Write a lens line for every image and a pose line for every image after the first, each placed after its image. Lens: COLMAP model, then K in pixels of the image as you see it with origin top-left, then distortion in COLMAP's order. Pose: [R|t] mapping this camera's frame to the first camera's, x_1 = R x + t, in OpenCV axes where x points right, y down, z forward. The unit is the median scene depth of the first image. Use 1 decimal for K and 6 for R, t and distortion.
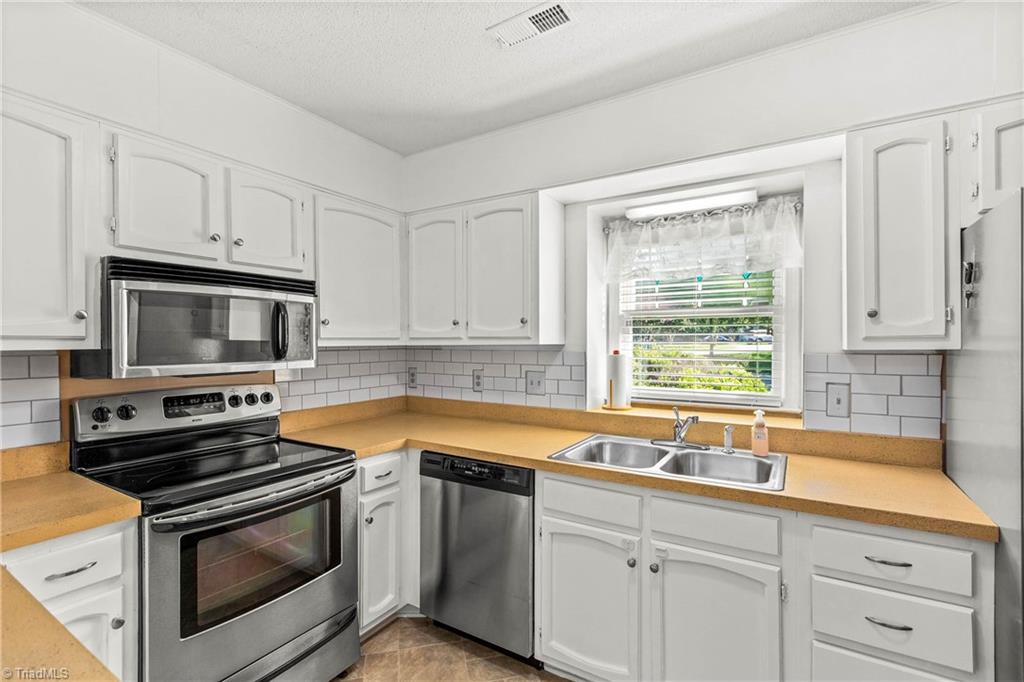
lens RADIAL K [[468.5, 0, 512.0], [0, 468.5, 341.0], [0, 0, 1]] dist [0.000208, -0.000123]
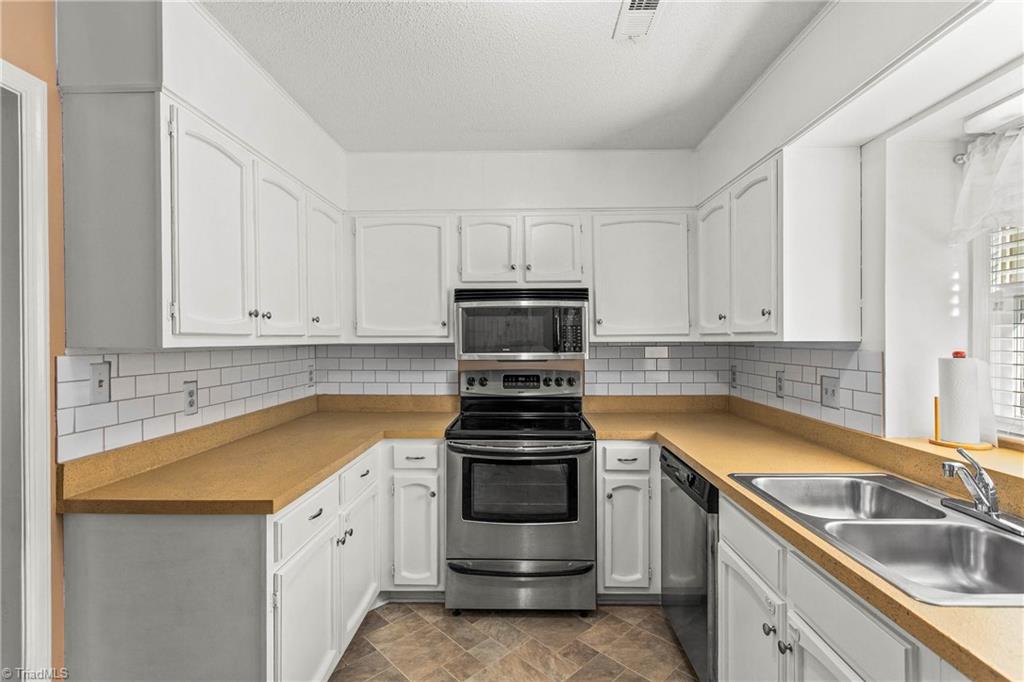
lens RADIAL K [[486.9, 0, 509.9], [0, 486.9, 337.6], [0, 0, 1]] dist [0.000570, -0.000042]
pose [[0.505945, -0.001979, -0.862563, 0.559744], [0.003554, 0.999994, -0.000210, -0.000413], [0.862558, -0.002960, 0.505949, 0.186004]]
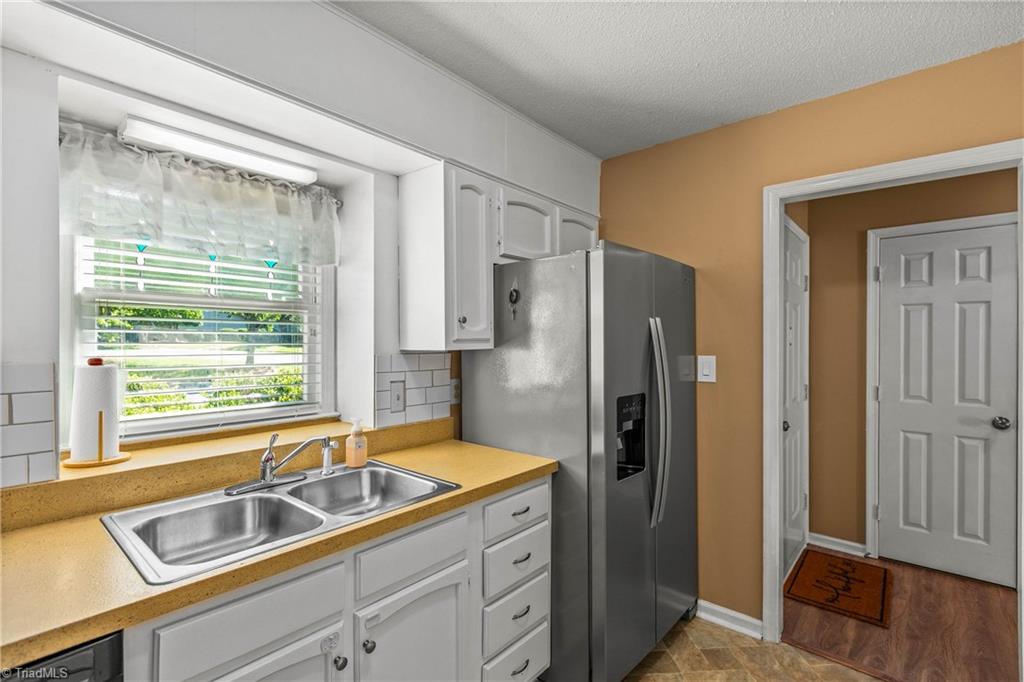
lens RADIAL K [[468.5, 0, 512.0], [0, 468.5, 341.0], [0, 0, 1]] dist [0.000208, -0.000123]
pose [[0.149297, 0.004351, 0.988783, -0.300237], [-0.004782, 0.999982, -0.003678, -0.000731], [-0.988781, -0.004179, 0.149315, 0.494671]]
